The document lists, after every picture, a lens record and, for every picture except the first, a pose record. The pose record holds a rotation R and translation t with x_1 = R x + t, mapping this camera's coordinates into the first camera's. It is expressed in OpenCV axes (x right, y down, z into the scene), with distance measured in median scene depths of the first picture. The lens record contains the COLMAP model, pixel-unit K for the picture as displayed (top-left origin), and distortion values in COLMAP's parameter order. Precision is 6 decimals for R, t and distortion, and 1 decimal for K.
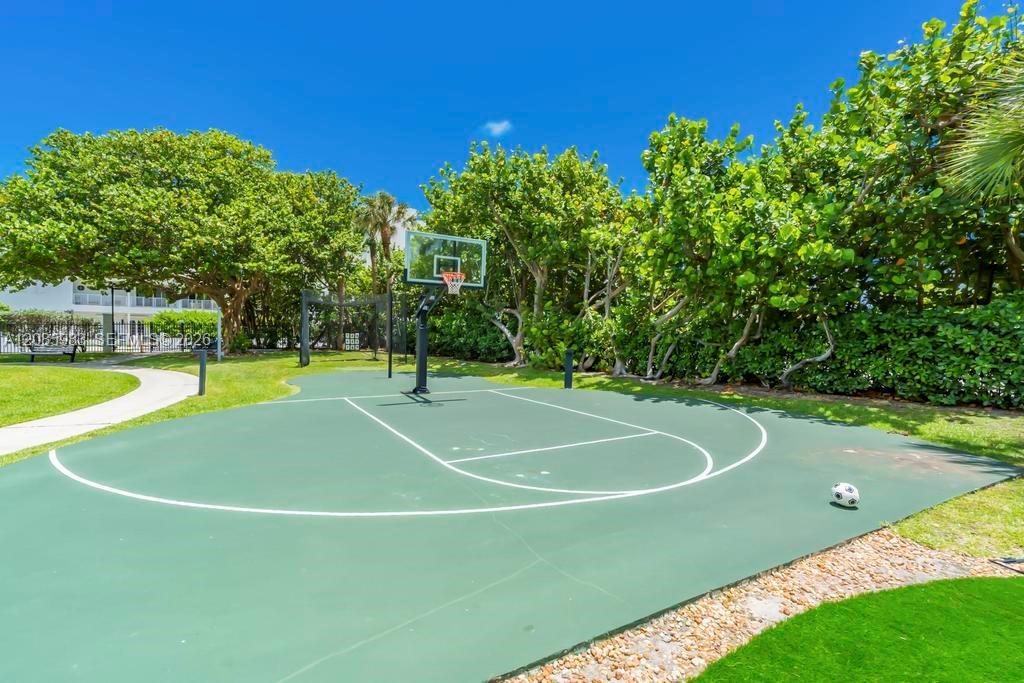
lens RADIAL K [[465.5, 0, 511.5], [0, 465.5, 340.3], [0, 0, 1]] dist [0.001473, 0.000293]
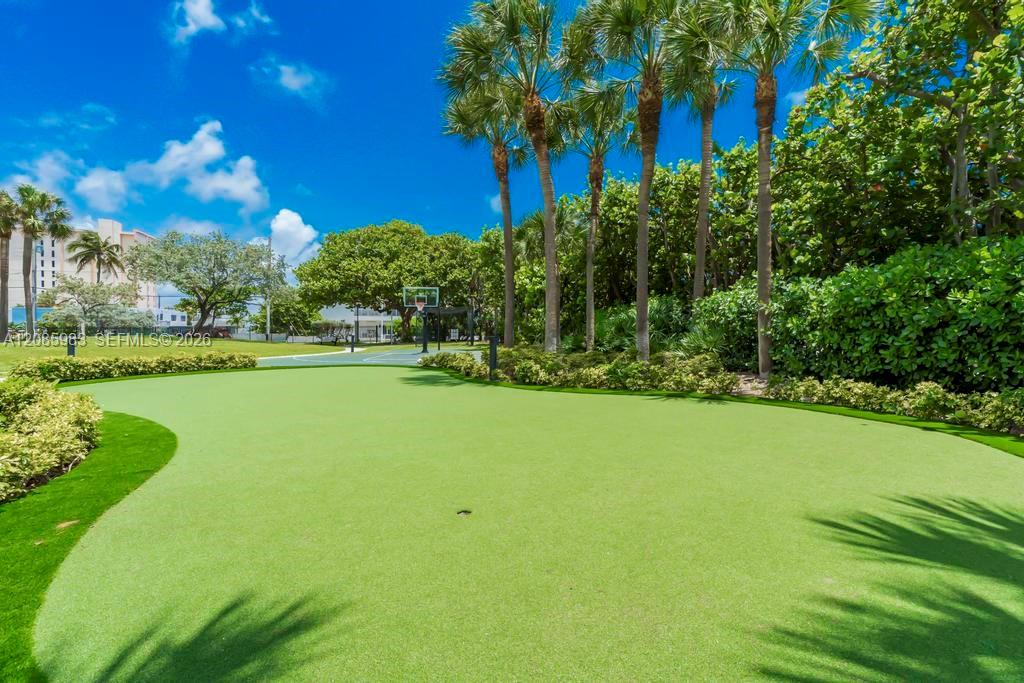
lens RADIAL K [[465.5, 0, 512.0], [0, 465.5, 339.4], [0, 0, 1]] dist [0.001473, 0.000293]
pose [[0.892883, 0.000595, -0.450288, 0.685715], [-0.003800, 0.999973, -0.006214, 0.032369], [0.450273, 0.007259, 0.892862, -0.481532]]
